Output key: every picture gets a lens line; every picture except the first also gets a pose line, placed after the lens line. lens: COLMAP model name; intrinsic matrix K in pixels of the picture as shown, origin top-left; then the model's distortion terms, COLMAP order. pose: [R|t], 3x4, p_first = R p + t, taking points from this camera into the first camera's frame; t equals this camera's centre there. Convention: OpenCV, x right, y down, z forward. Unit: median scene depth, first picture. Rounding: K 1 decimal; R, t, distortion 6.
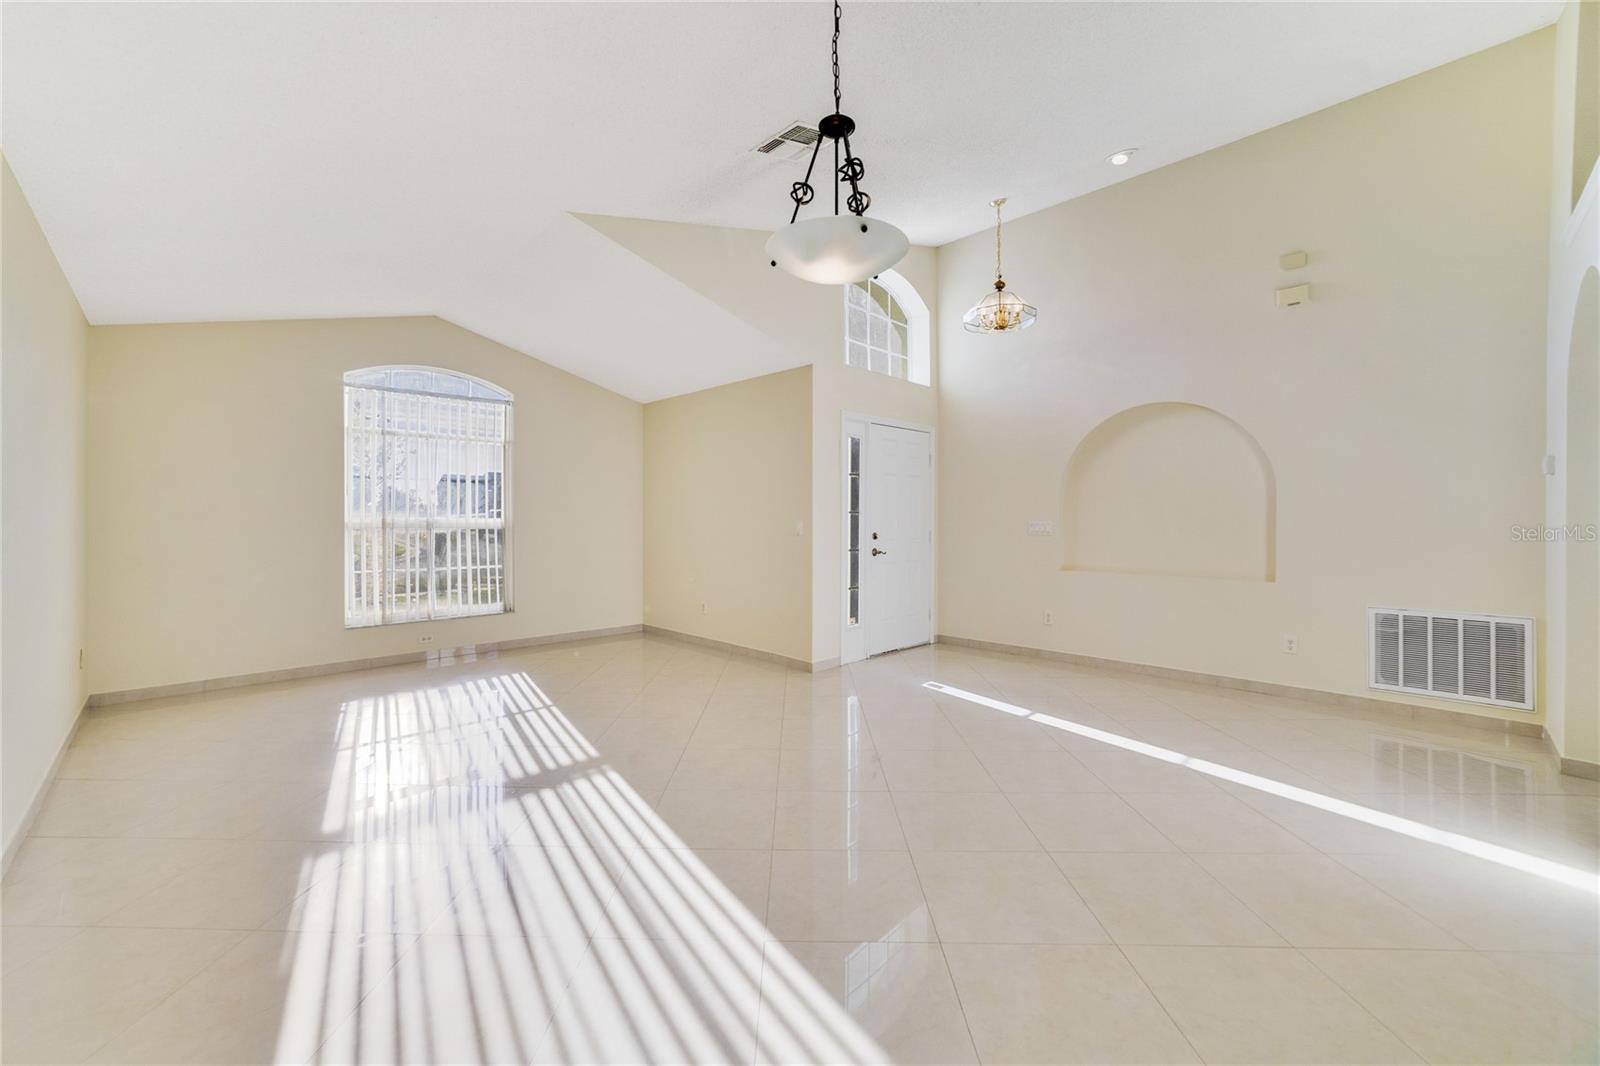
lens RADIAL K [[619.5, 0, 786.9], [0, 619.5, 524.2], [0, 0, 1]] dist [-0.017031, 0.005403]
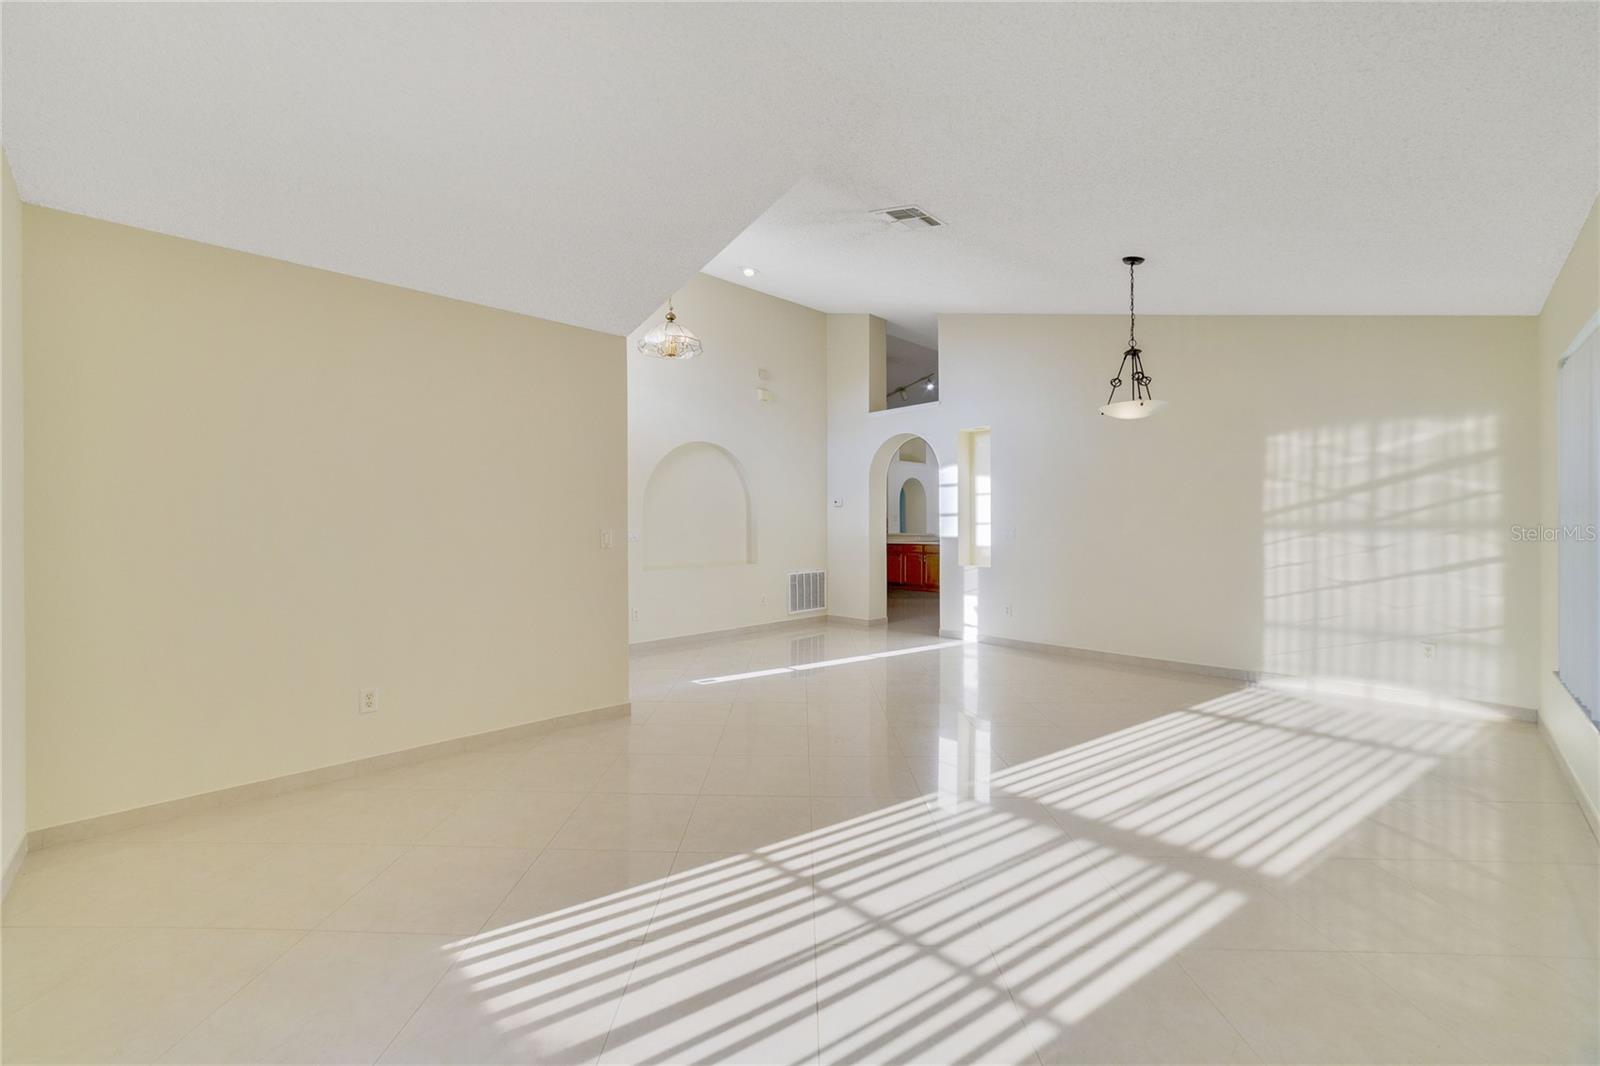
lens RADIAL K [[619.5, 0, 786.9], [0, 619.5, 524.2], [0, 0, 1]] dist [-0.017031, 0.005403]
pose [[0.026549, -0.006090, 0.999629, -0.976481], [0.005424, 0.999968, 0.005948, -0.022894], [-0.999633, 0.005264, 0.026582, 0.968870]]
